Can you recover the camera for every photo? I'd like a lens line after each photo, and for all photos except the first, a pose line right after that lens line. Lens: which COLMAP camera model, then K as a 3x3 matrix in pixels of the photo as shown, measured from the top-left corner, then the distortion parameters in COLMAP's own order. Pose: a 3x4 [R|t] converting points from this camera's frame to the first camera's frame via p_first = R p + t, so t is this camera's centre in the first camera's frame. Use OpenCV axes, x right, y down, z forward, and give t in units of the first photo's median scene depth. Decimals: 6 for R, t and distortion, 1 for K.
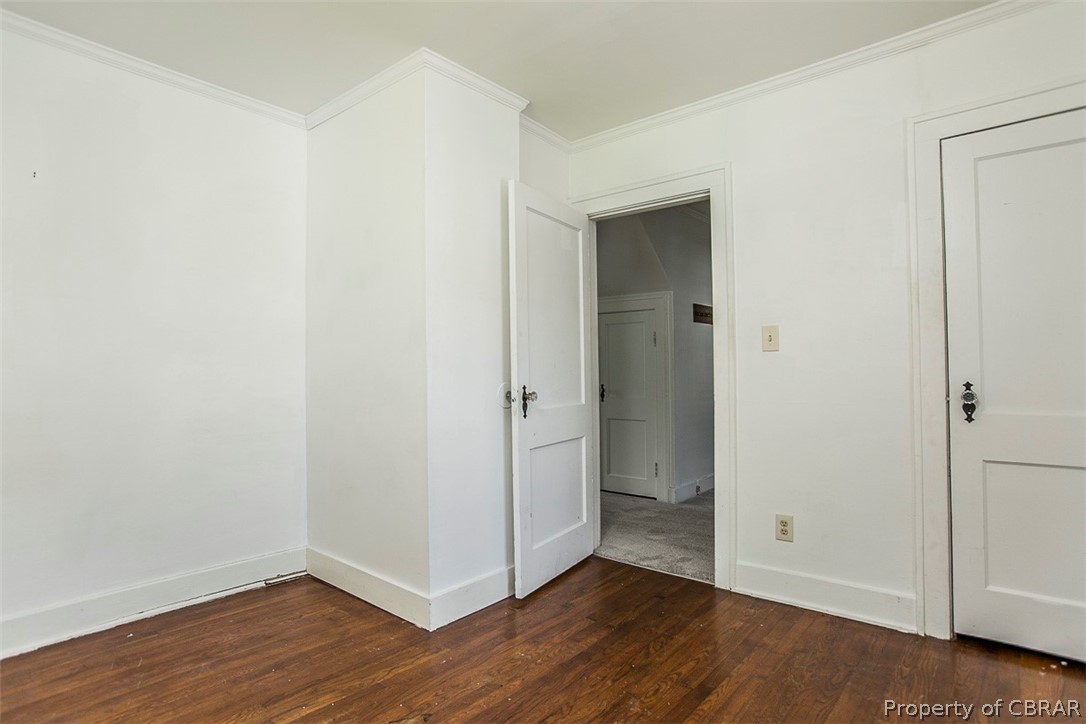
lens RADIAL K [[590.5, 0, 543.3], [0, 590.5, 362.0], [0, 0, 1]] dist [-0.026324, 0.002407]
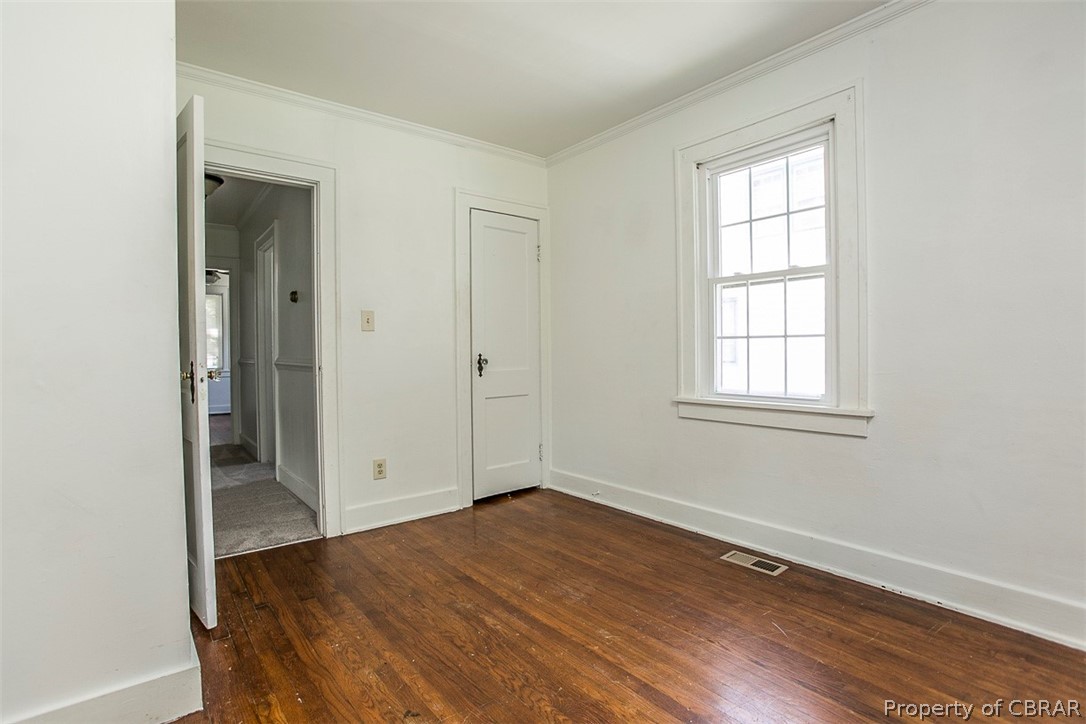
lens RADIAL K [[509.0, 0, 546.9], [0, 509.0, 357.4], [0, 0, 1]] dist [-0.016818, 0.004786]
pose [[0.211839, -0.009380, 0.977260, -0.705331], [-0.006915, 0.999915, 0.011097, 0.026993], [-0.977280, -0.009108, 0.211756, 0.477477]]
